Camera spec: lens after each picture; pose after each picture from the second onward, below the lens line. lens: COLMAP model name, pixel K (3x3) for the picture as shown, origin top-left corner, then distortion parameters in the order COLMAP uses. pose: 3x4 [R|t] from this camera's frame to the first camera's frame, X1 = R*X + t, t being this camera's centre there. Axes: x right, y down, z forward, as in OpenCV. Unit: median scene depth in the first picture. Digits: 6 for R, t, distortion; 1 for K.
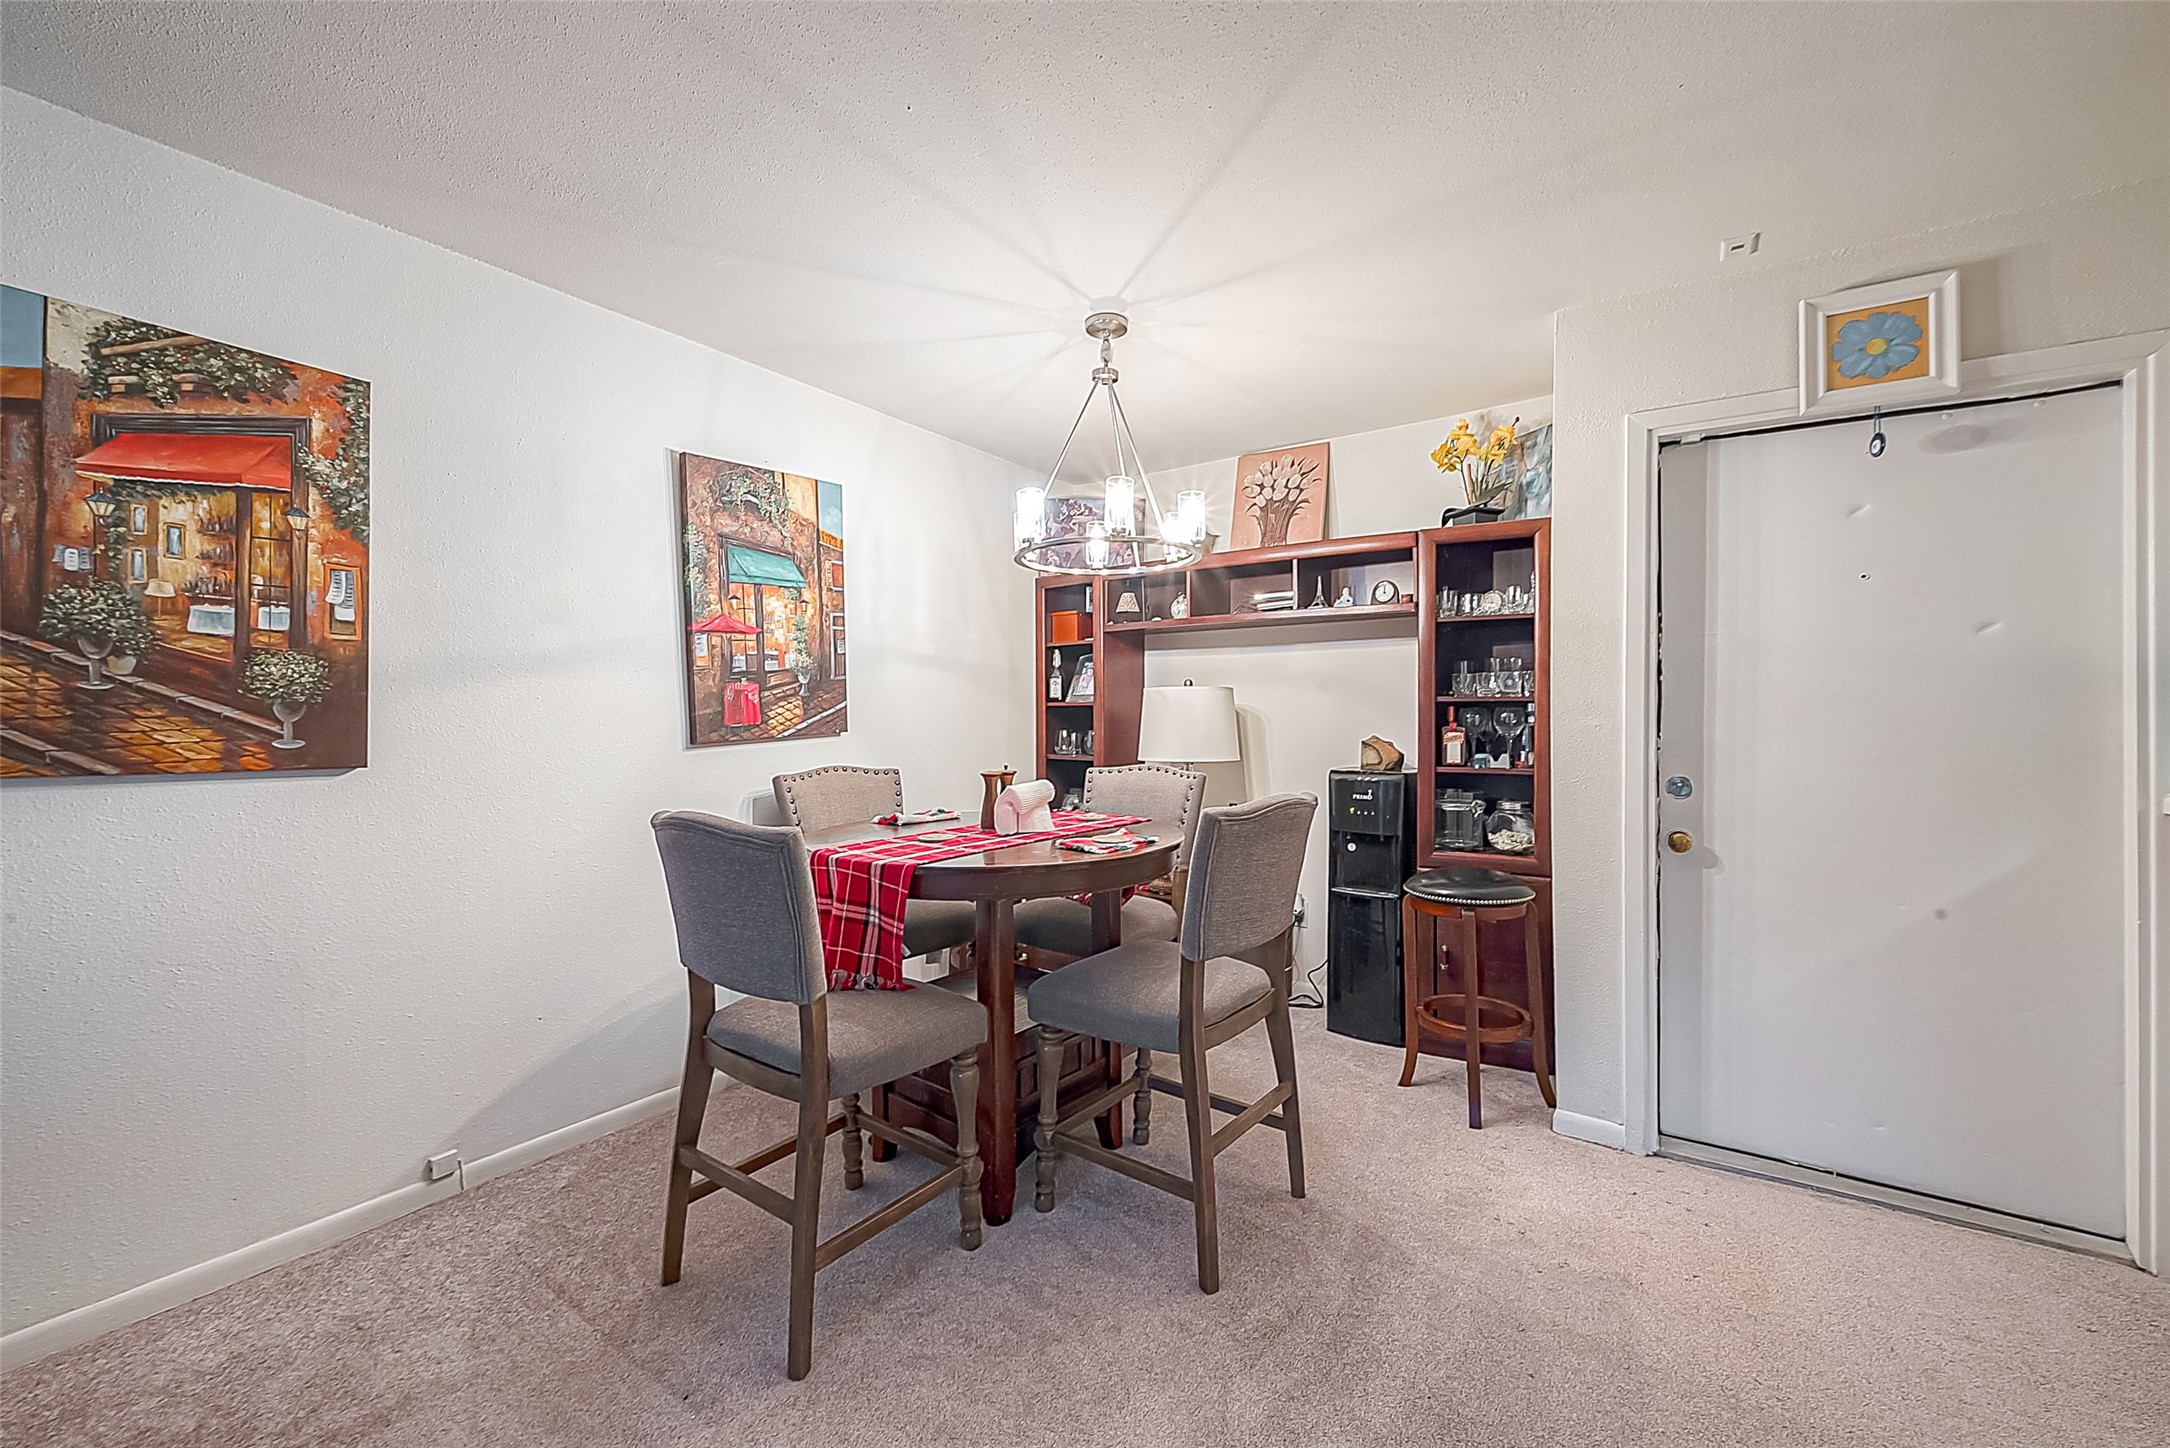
lens RADIAL K [[864.3, 0, 1088.3], [0, 864.3, 718.4], [0, 0, 1]] dist [-0.000683, -0.000608]
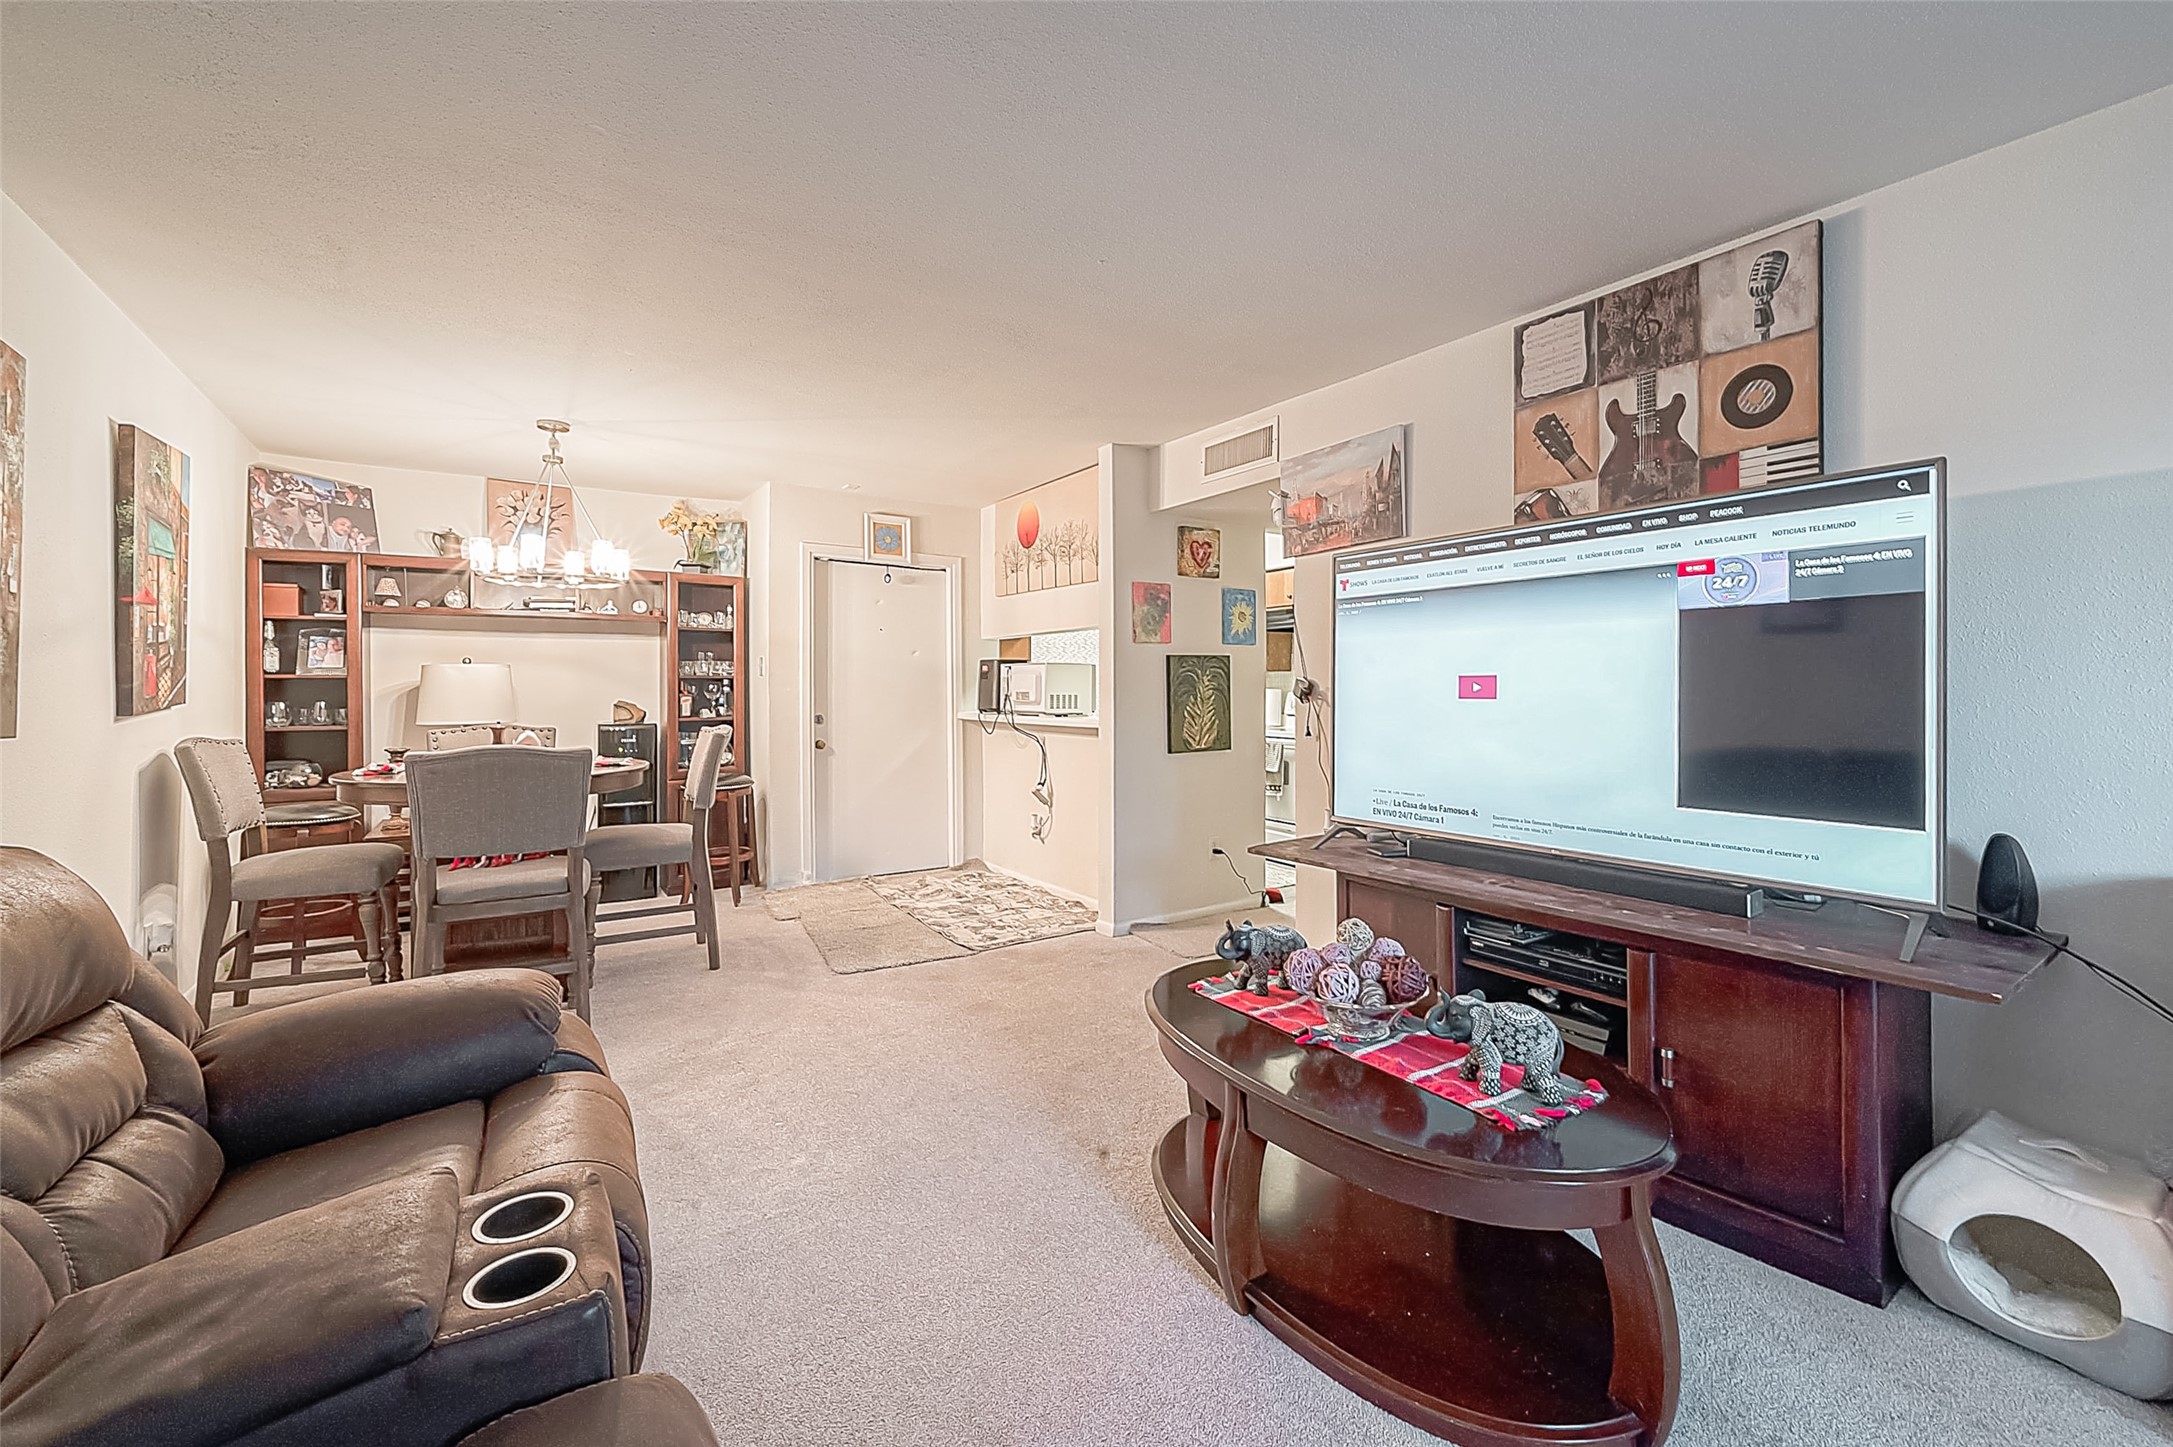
lens RADIAL K [[915.4, 0, 1092.8], [0, 915.4, 691.0], [0, 0, 1]] dist [0.001305, 0.000356]
pose [[0.379071, -0.005048, 0.925354, -0.908619], [0.006318, 0.999976, 0.002867, 0.004834], [-0.925346, 0.004760, 0.379094, -0.383840]]
